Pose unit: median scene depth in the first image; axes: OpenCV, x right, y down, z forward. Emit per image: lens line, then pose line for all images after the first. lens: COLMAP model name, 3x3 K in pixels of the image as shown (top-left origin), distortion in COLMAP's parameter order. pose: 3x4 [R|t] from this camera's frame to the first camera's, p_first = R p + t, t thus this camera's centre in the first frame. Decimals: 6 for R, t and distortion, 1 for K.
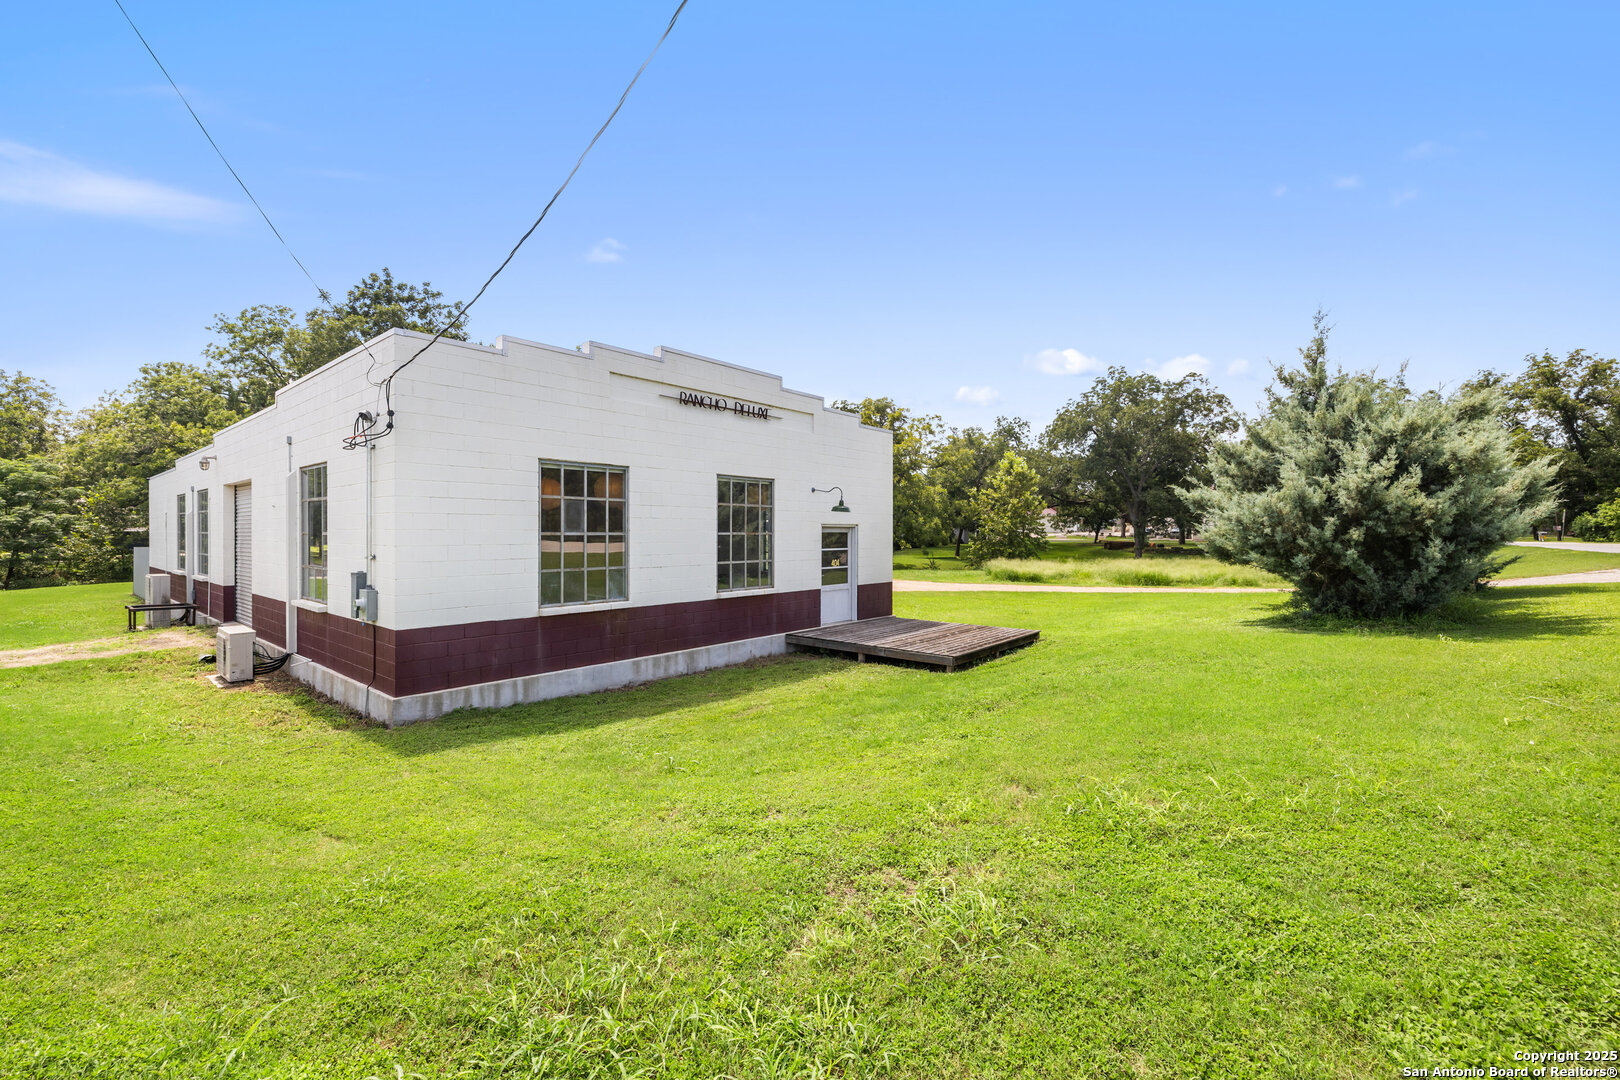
lens RADIAL K [[684.8, 0, 805.4], [0, 684.8, 538.4], [0, 0, 1]] dist [0.003766, -0.000738]
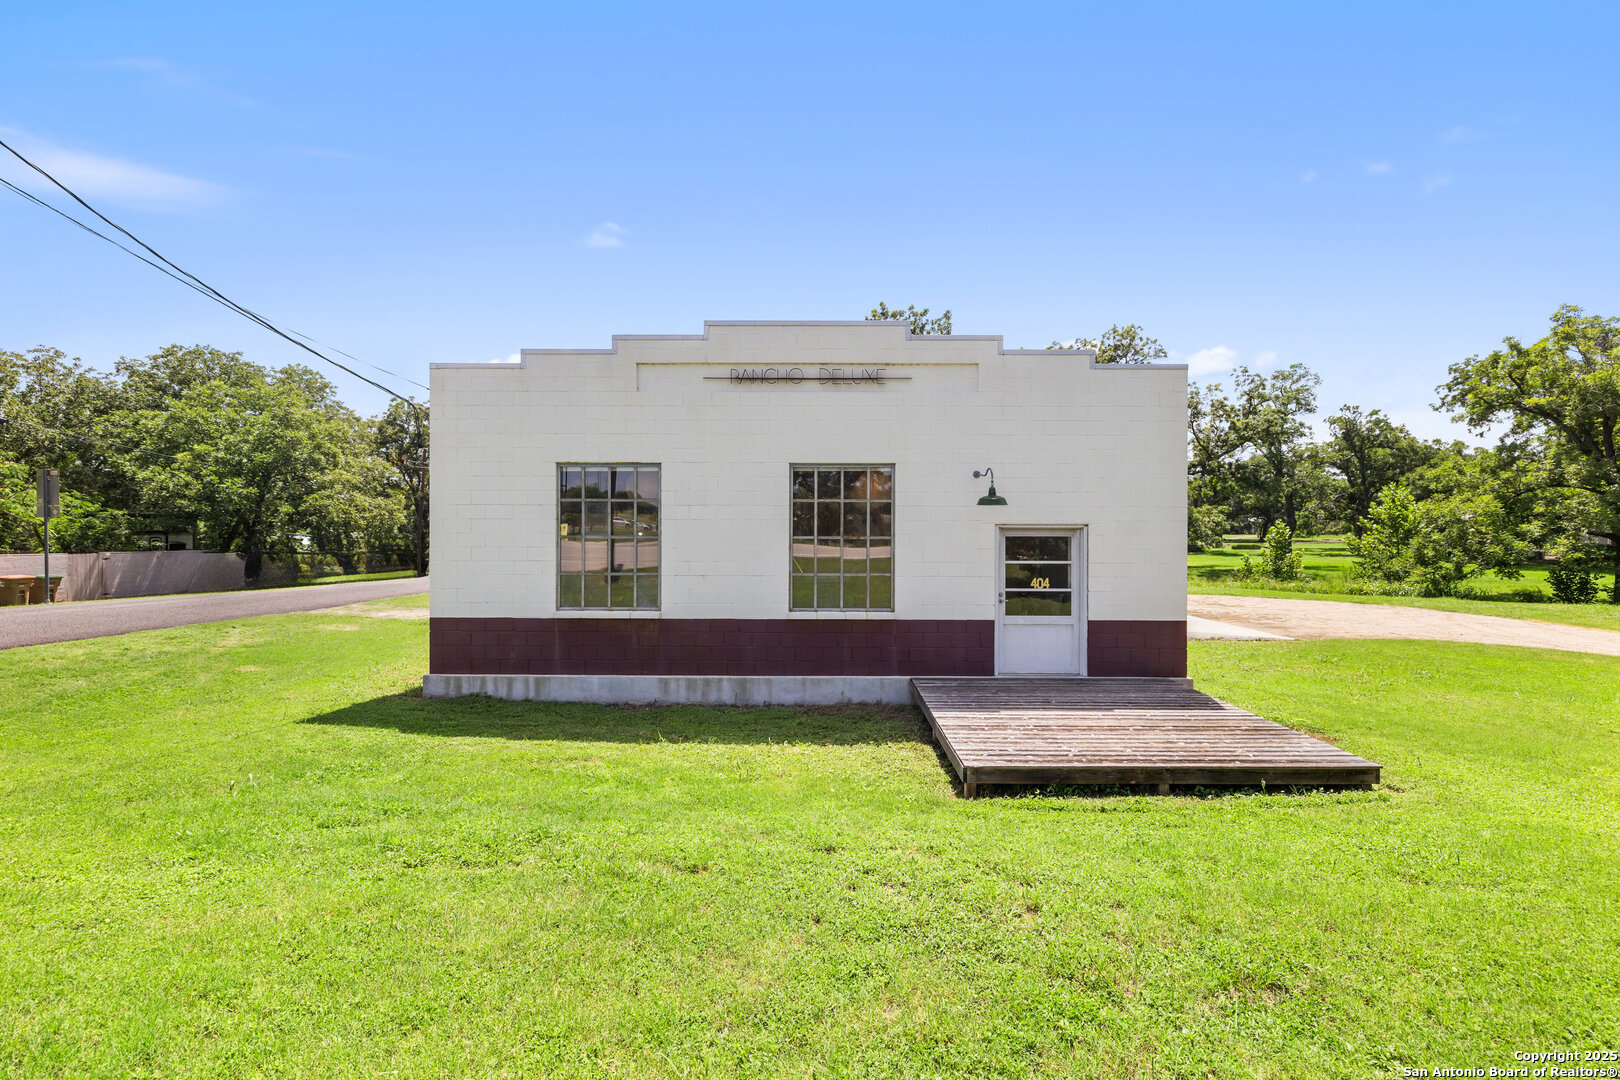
lens RADIAL K [[660.4, 0, 810.1], [0, 660.4, 546.4], [0, 0, 1]] dist [-0.015673, -0.000138]
pose [[0.650379, 0.012508, -0.759506, 0.421721], [-0.008949, 0.999921, 0.008803, -0.003435], [0.759557, 0.001071, 0.650440, 0.459126]]
